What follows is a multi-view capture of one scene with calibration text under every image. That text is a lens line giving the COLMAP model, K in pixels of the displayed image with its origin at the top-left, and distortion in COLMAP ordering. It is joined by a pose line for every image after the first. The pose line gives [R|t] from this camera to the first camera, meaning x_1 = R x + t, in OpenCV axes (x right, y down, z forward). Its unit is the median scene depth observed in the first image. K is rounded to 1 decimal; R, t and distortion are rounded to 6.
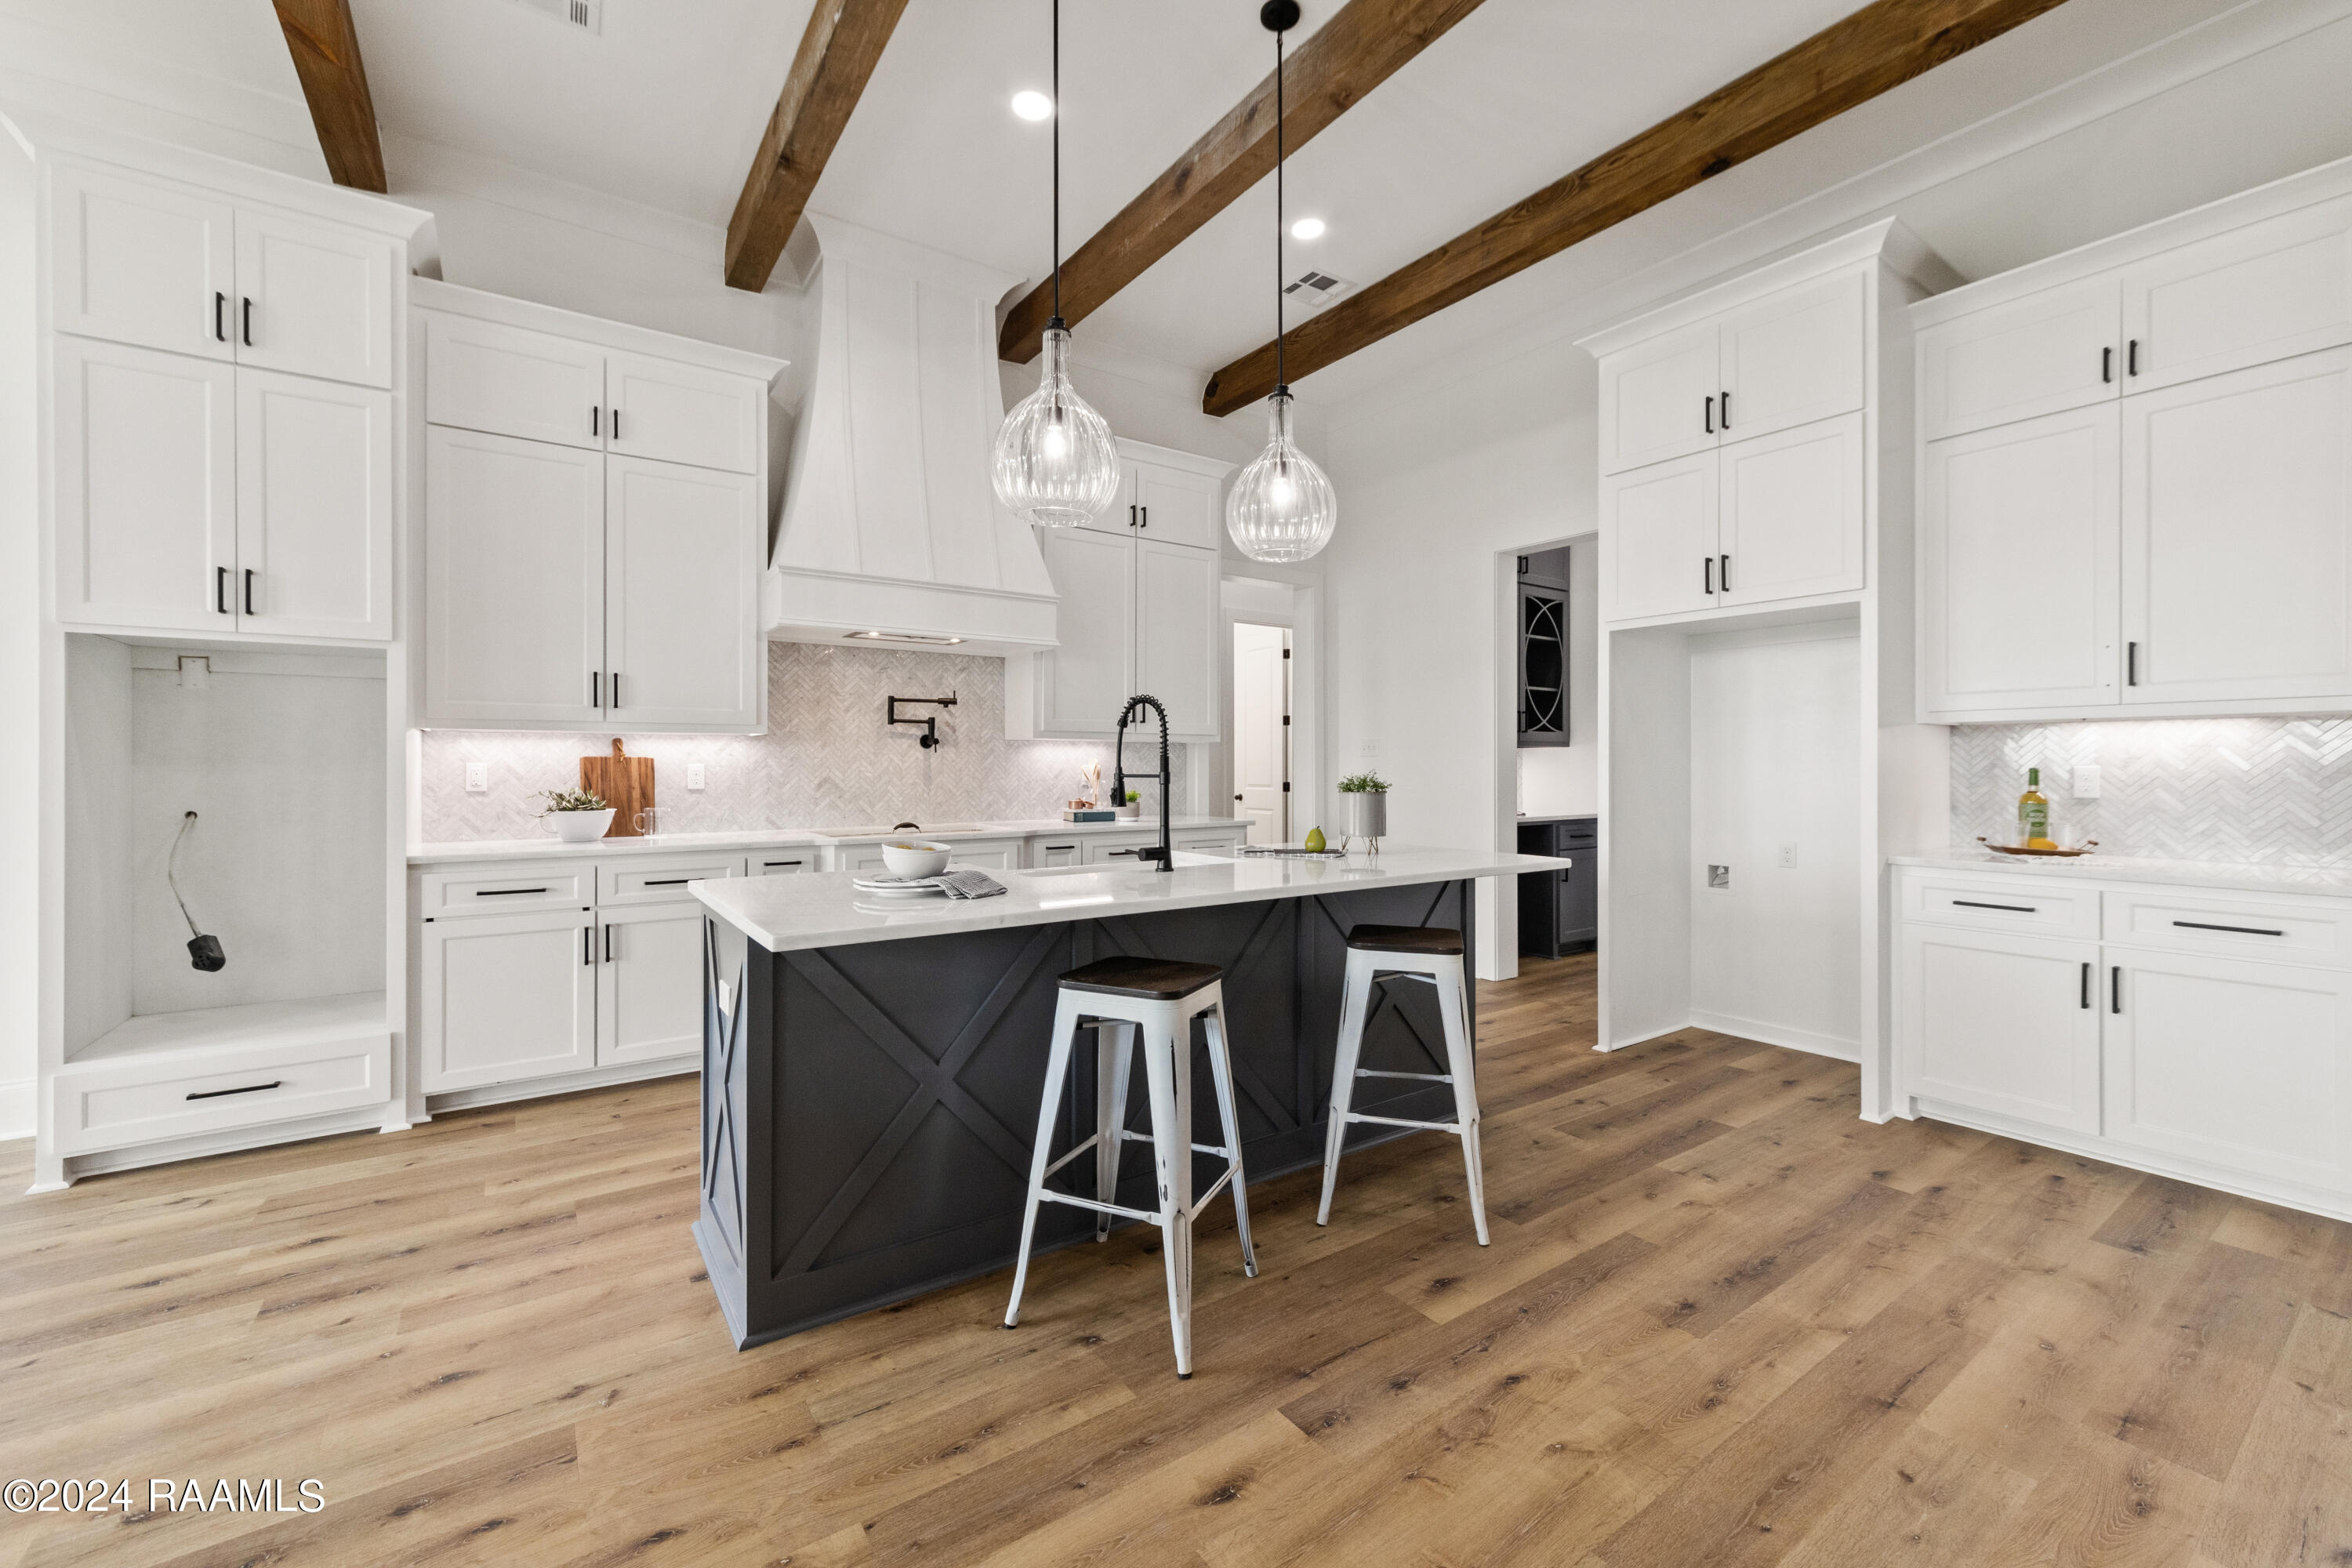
lens RADIAL K [[913.0, 0, 1151.4], [0, 913.0, 768.5], [0, 0, 1]] dist [-0.009660, 0.003065]
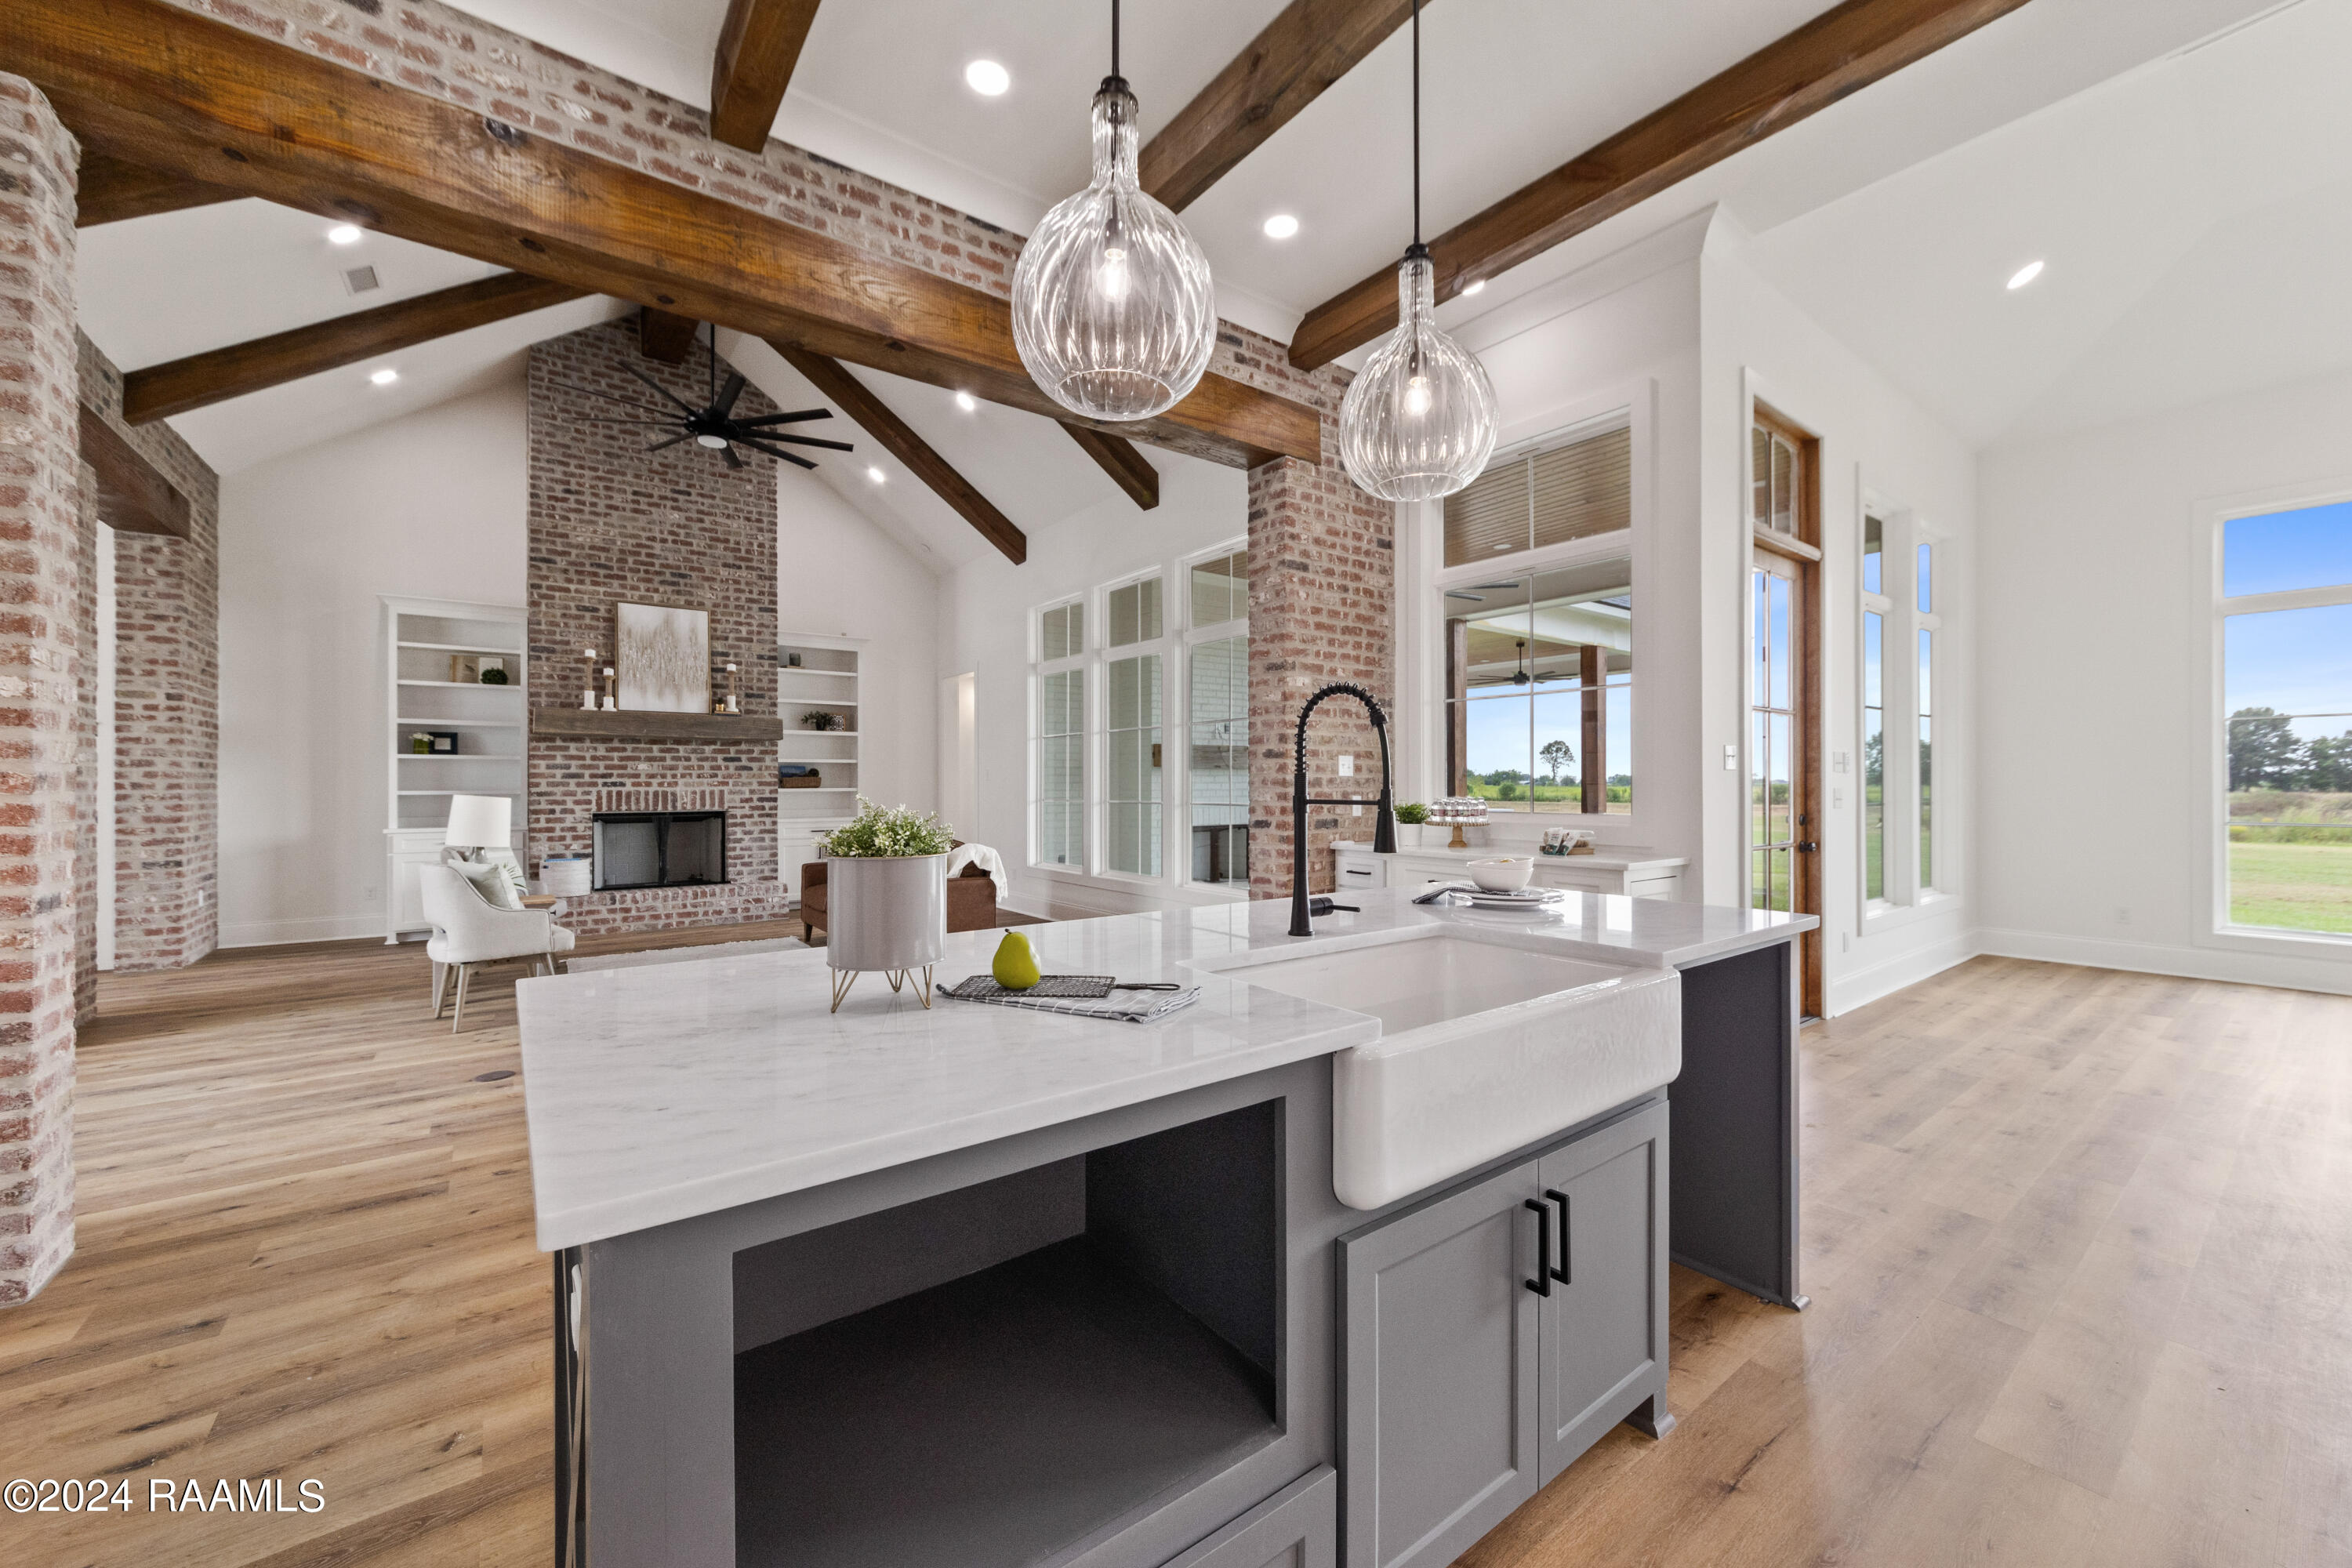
lens RADIAL K [[913.0, 0, 1191.5], [0, 913.0, 784.1], [0, 0, 1]] dist [-0.009660, 0.003065]
pose [[-0.999001, 0.000960, -0.044674, 0.097399], [0.000805, 0.999994, 0.003505, -0.004641], [0.044677, 0.003465, -0.998995, 1.226592]]
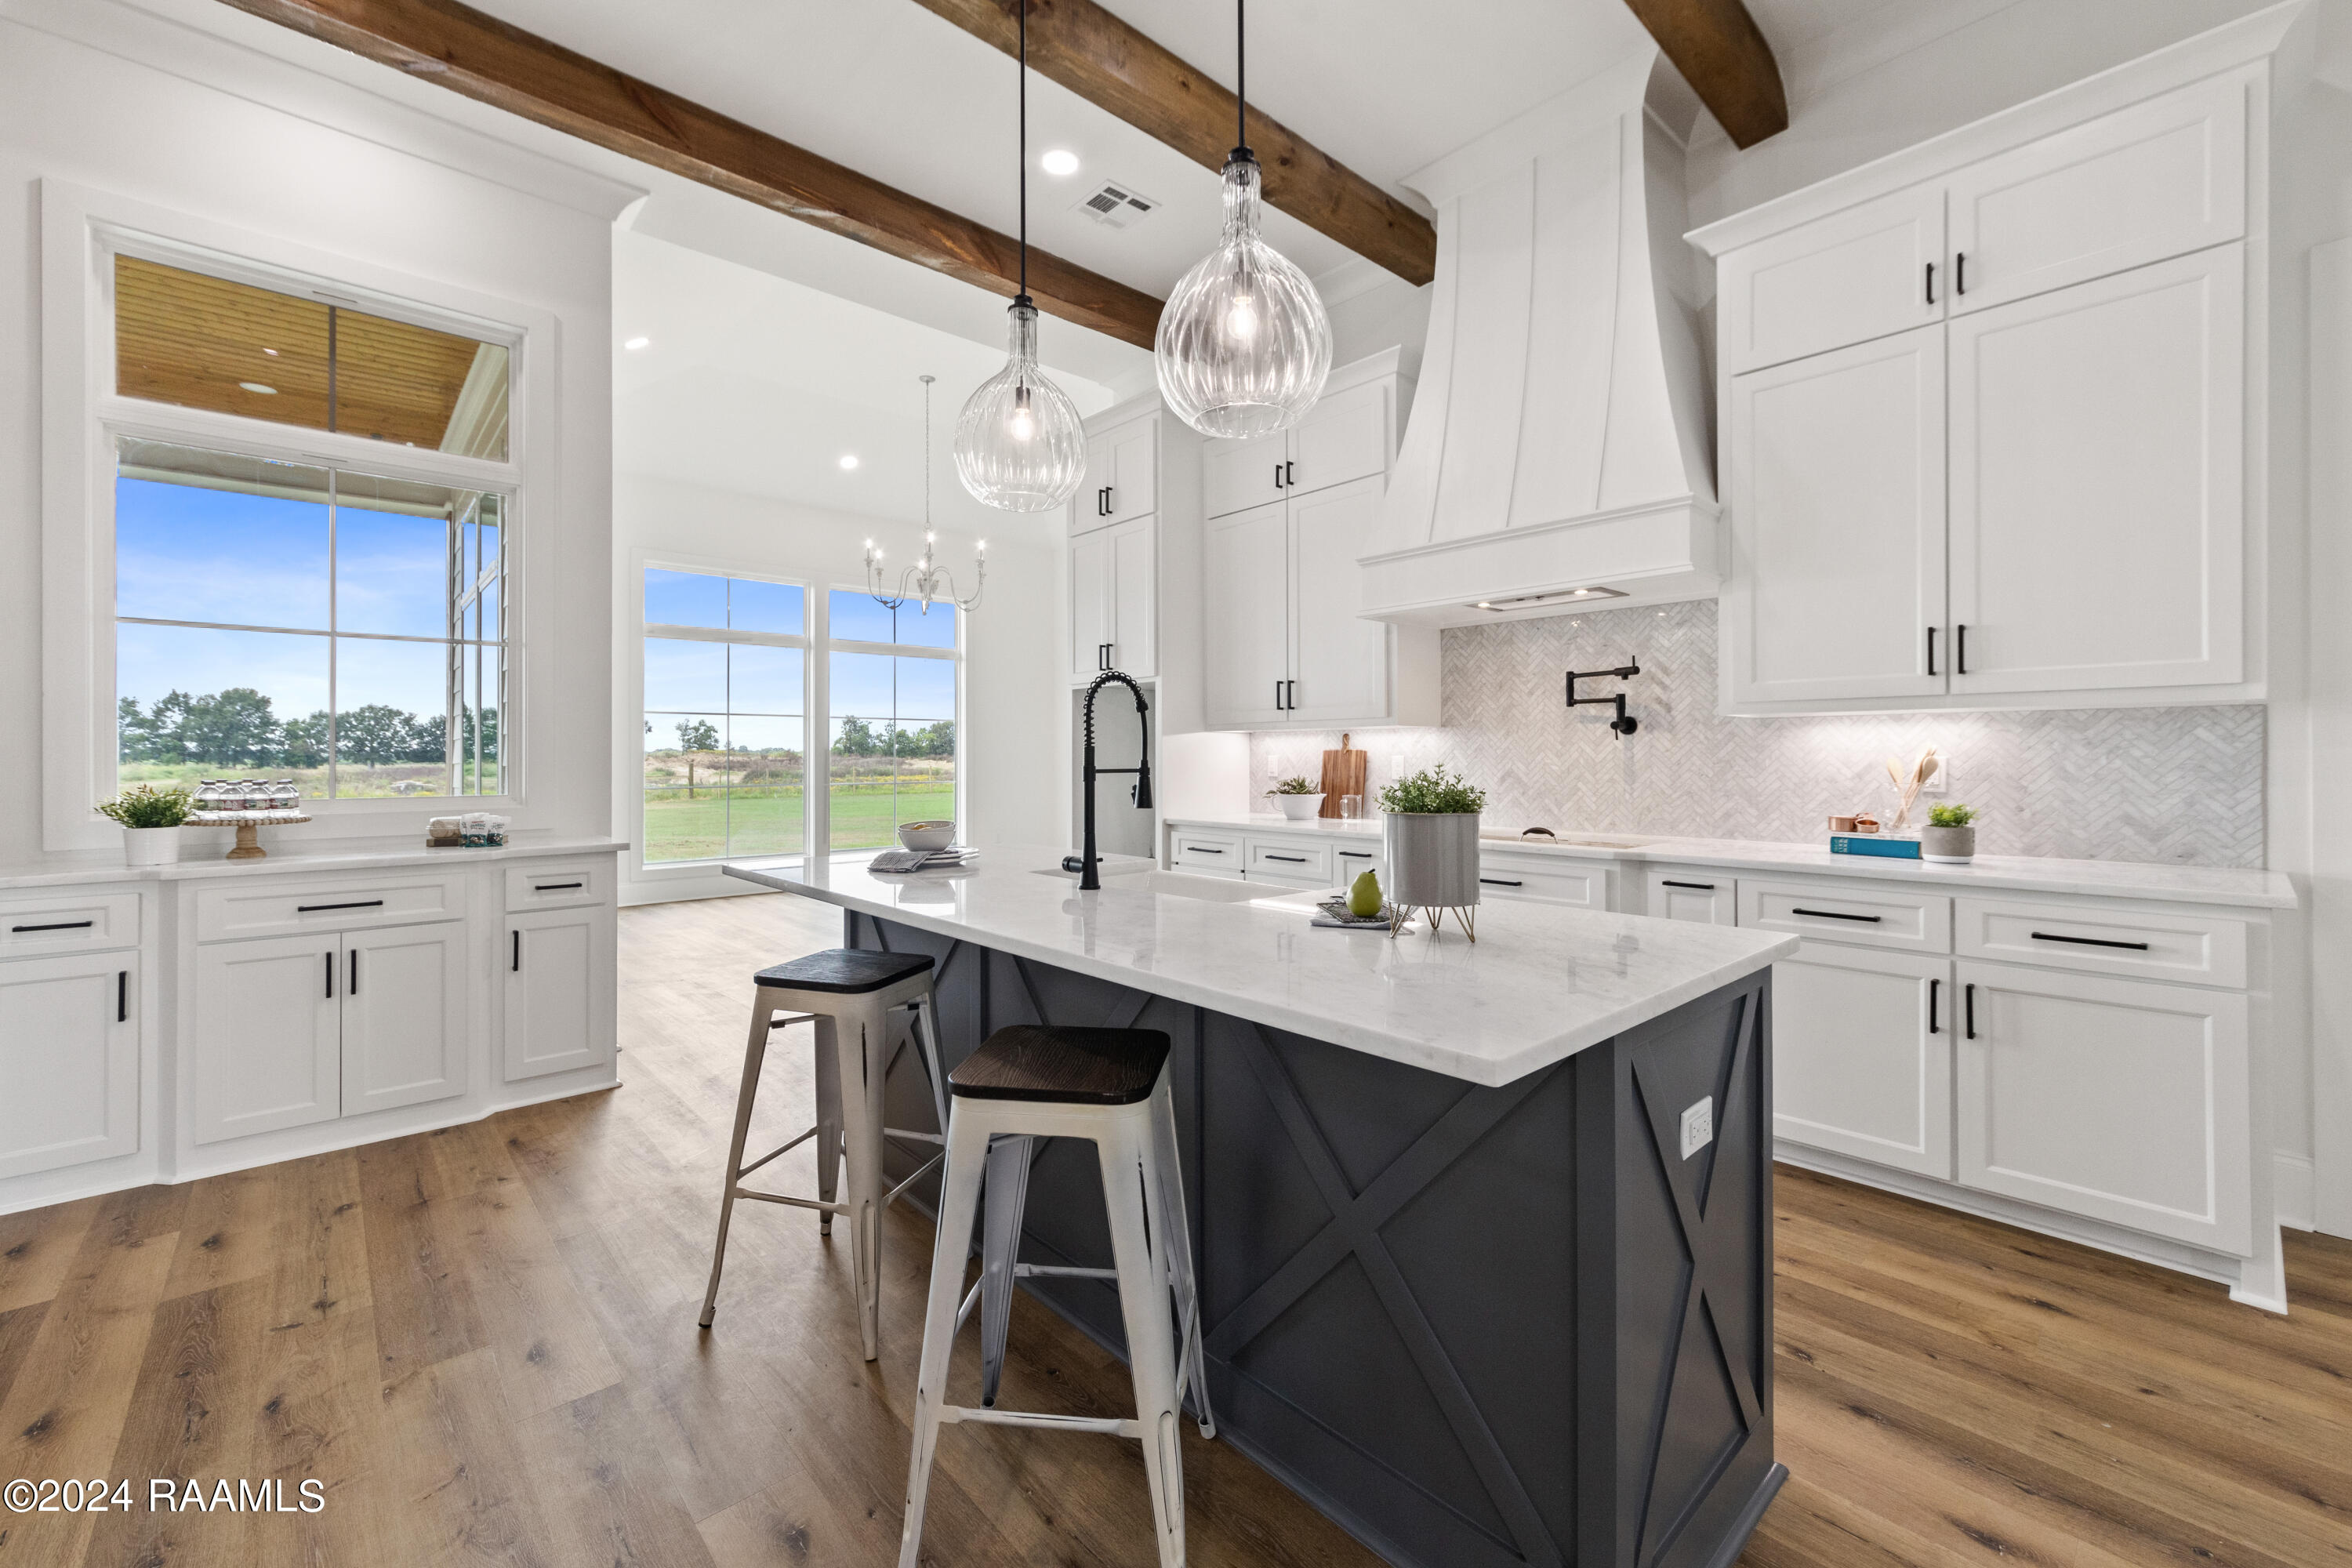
lens RADIAL K [[913.0, 0, 1185.6], [0, 913.0, 765.3], [0, 0, 1]] dist [-0.009660, 0.003065]
pose [[0.154452, 0.007016, -0.987975, 0.589710], [-0.001801, 0.999975, 0.006820, -0.001194], [0.987999, 0.000726, 0.154461, 0.686164]]
